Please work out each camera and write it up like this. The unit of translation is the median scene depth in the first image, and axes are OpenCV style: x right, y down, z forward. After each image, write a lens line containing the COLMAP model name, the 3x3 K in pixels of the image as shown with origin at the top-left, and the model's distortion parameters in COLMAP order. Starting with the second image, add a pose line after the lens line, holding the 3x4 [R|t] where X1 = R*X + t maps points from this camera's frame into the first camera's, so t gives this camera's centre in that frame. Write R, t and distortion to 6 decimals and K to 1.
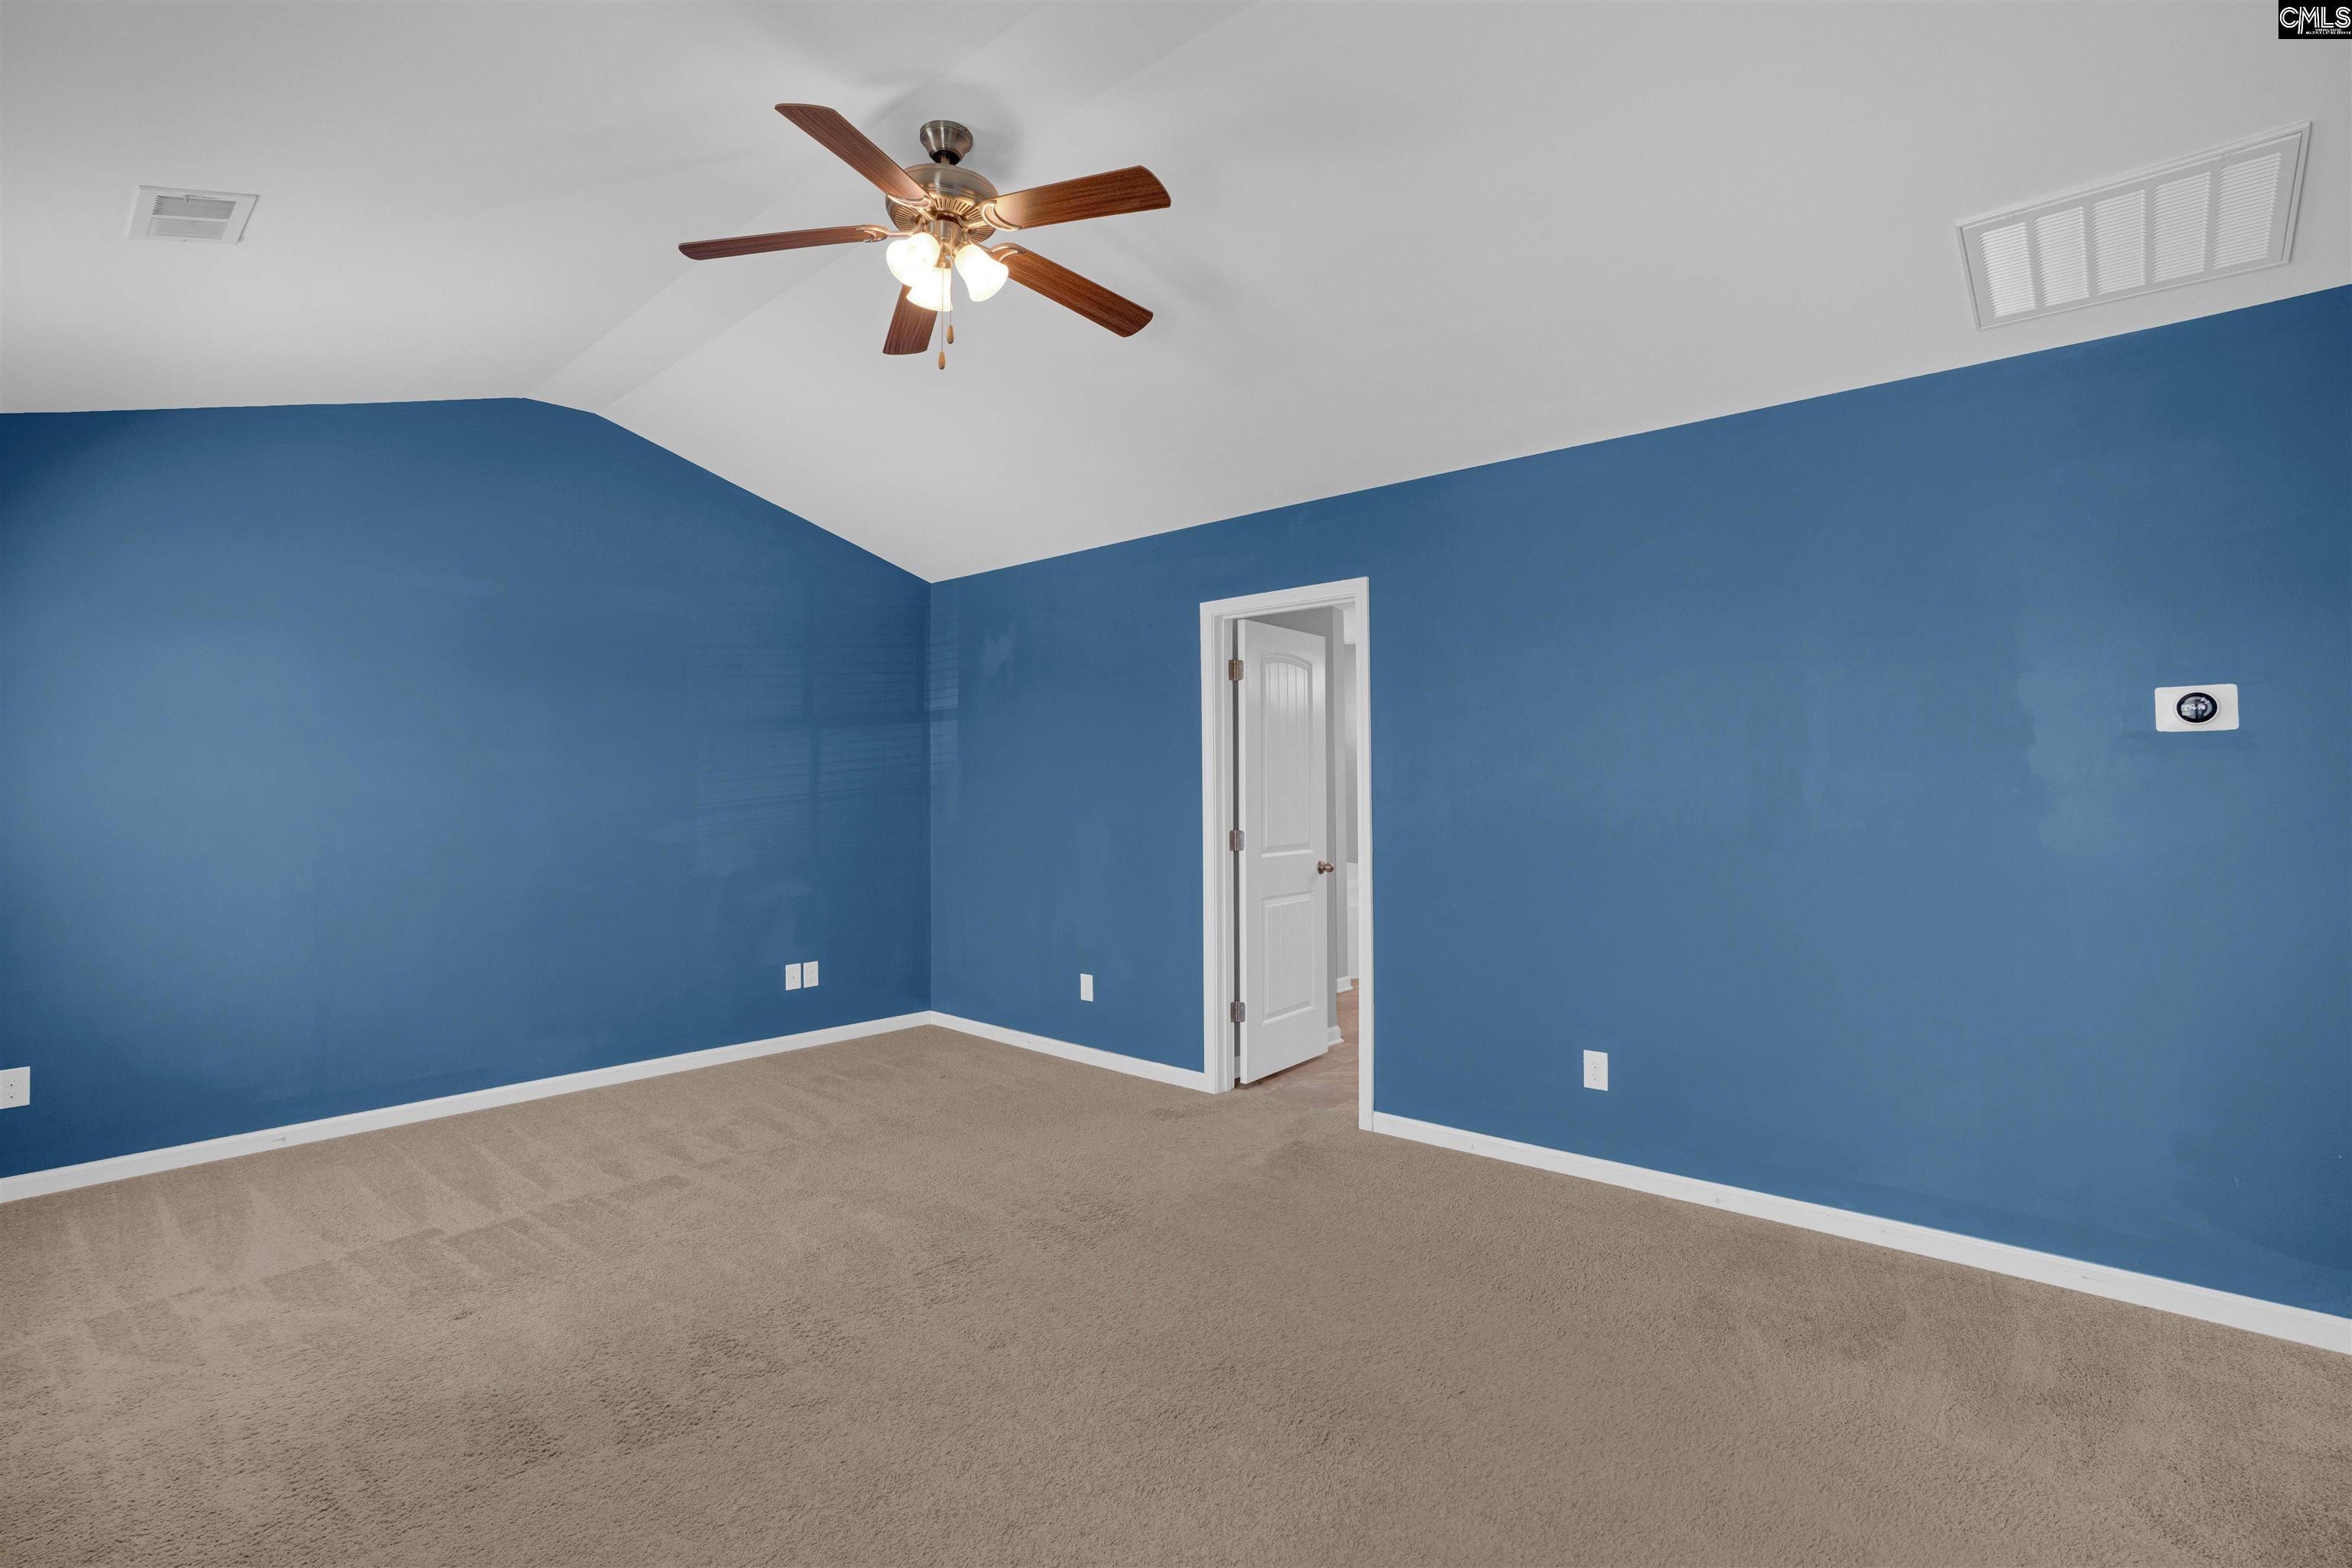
lens RADIAL K [[1082.3, 0, 1177.6], [0, 1082.3, 774.2], [0, 0, 1]] dist [-0.064469, 0.024301]
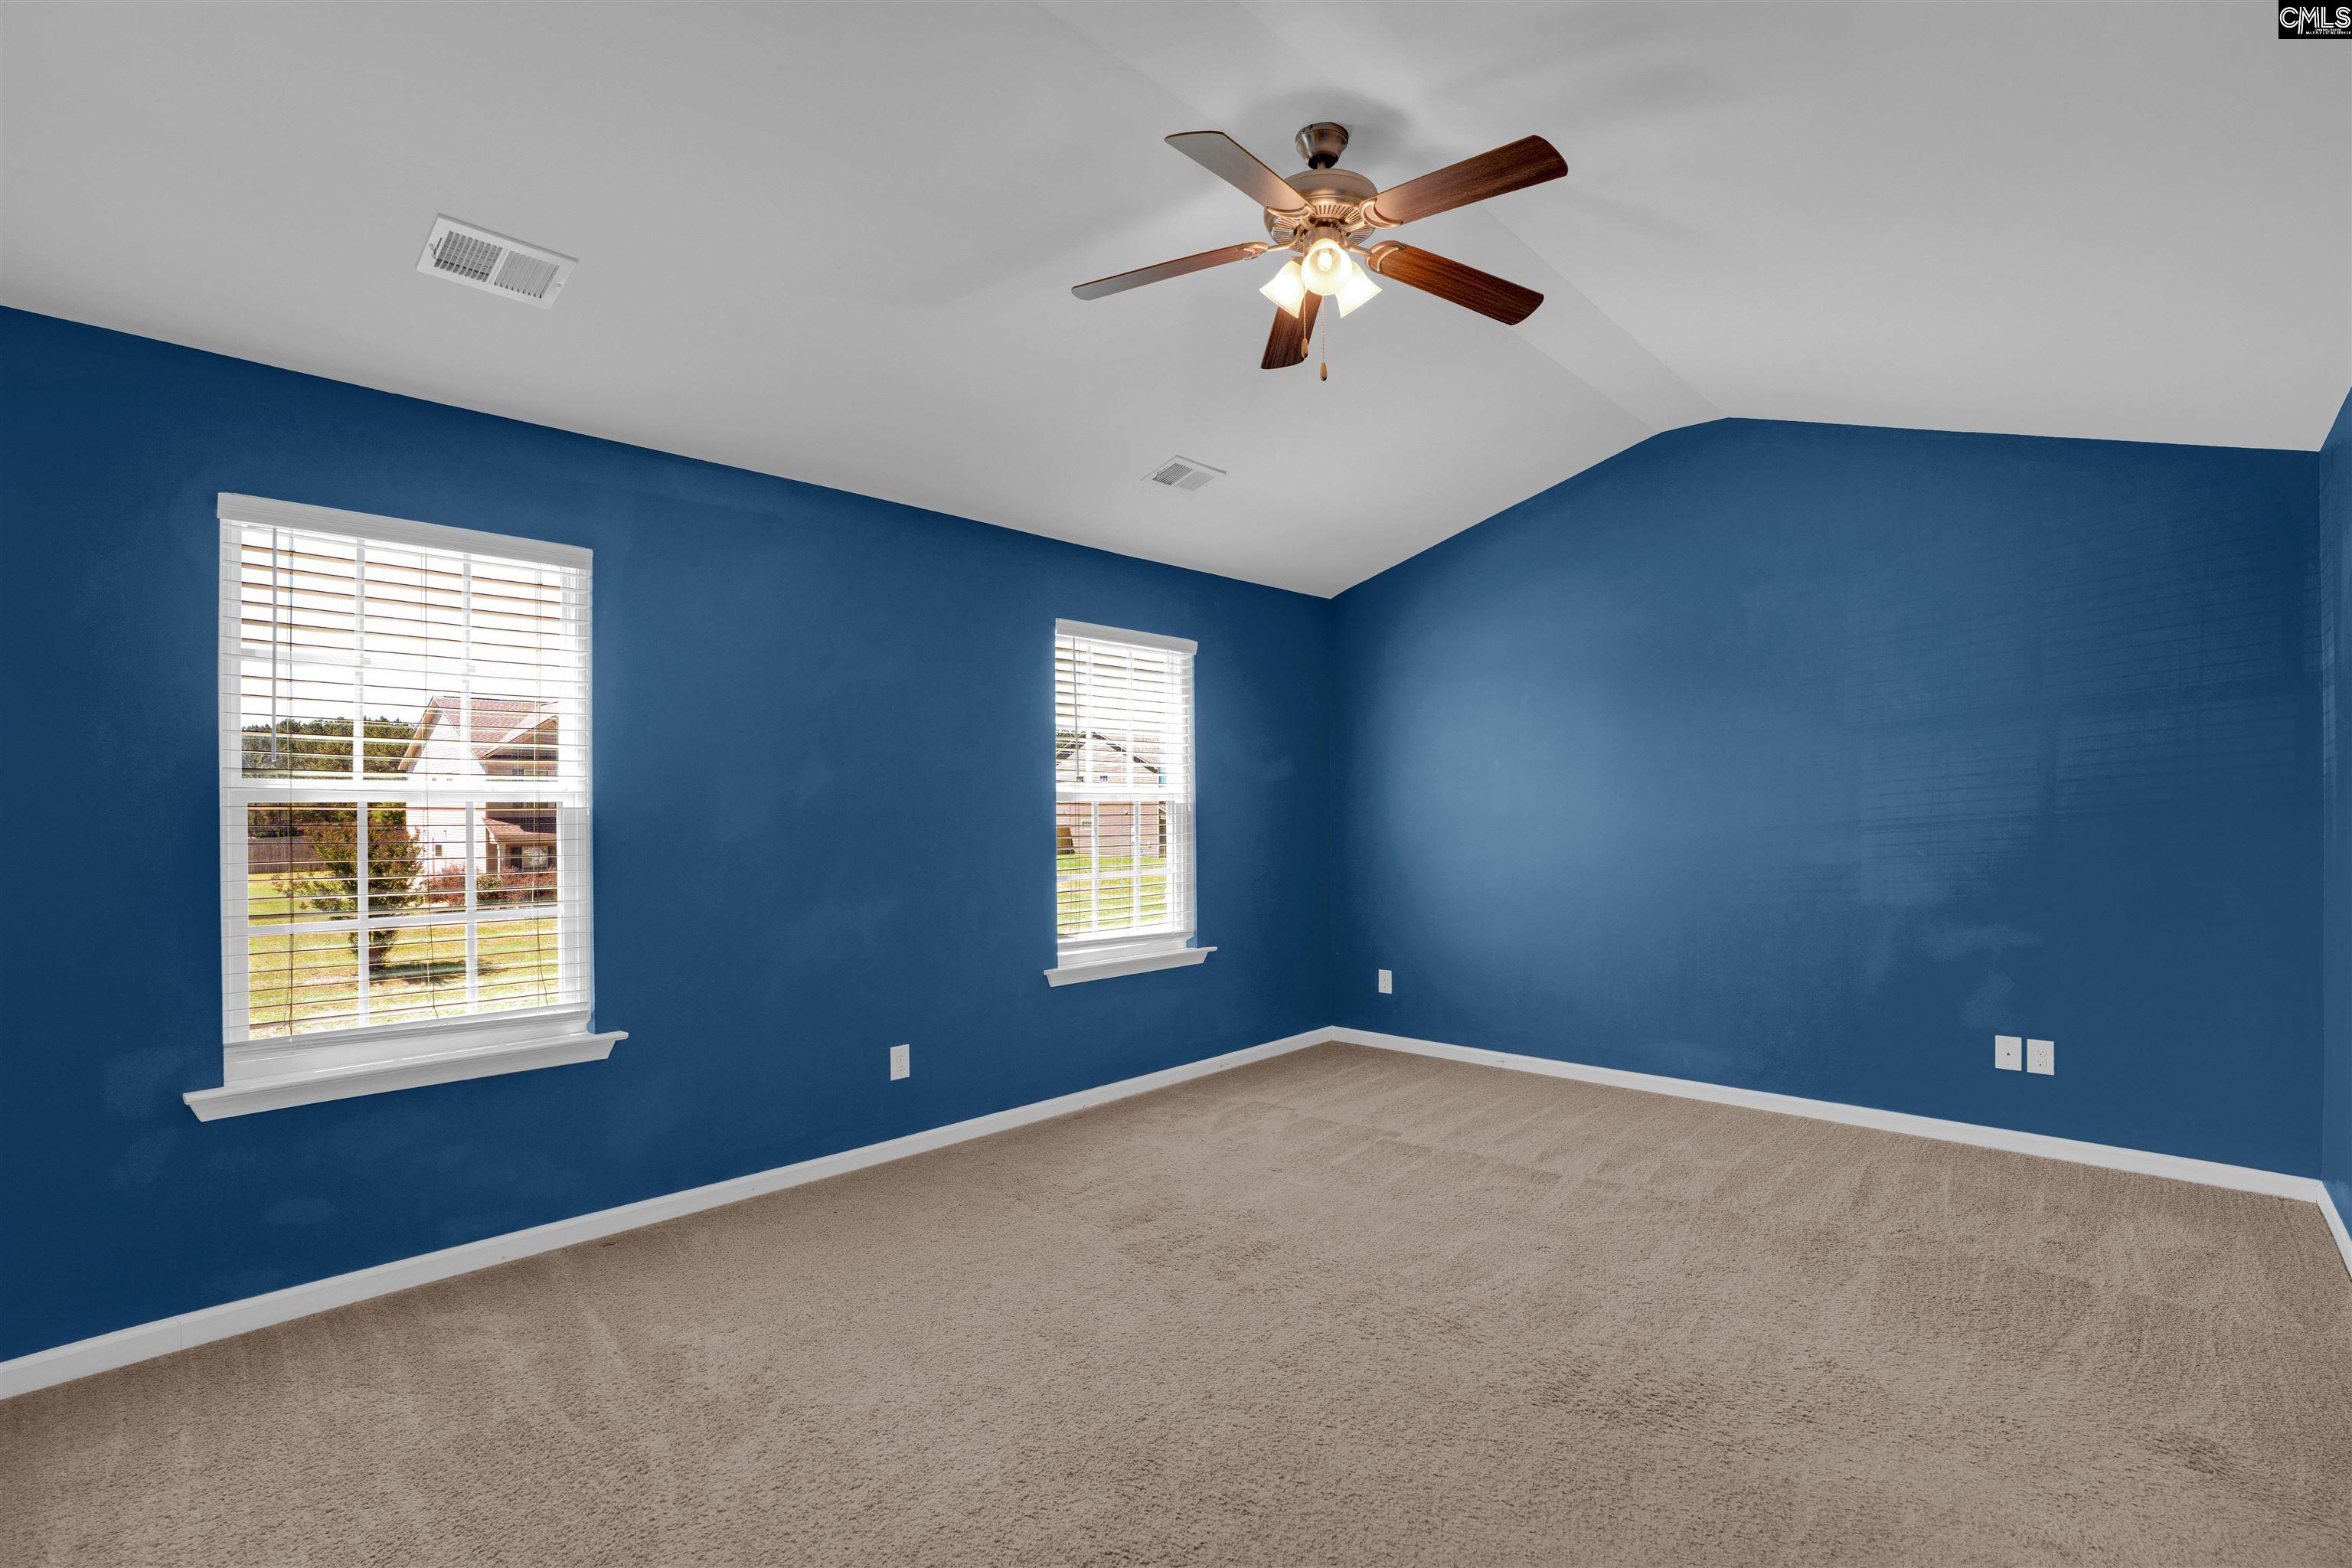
lens RADIAL K [[1103.2, 0, 1176.2], [0, 1103.2, 822.2], [0, 0, 1]] dist [-0.063660, 0.027356]
pose [[-0.010435, 0.025094, -0.999631, 0.637436], [0.014666, 0.999581, 0.024940, 0.000348], [0.999838, -0.014400, -0.010799, 0.696537]]
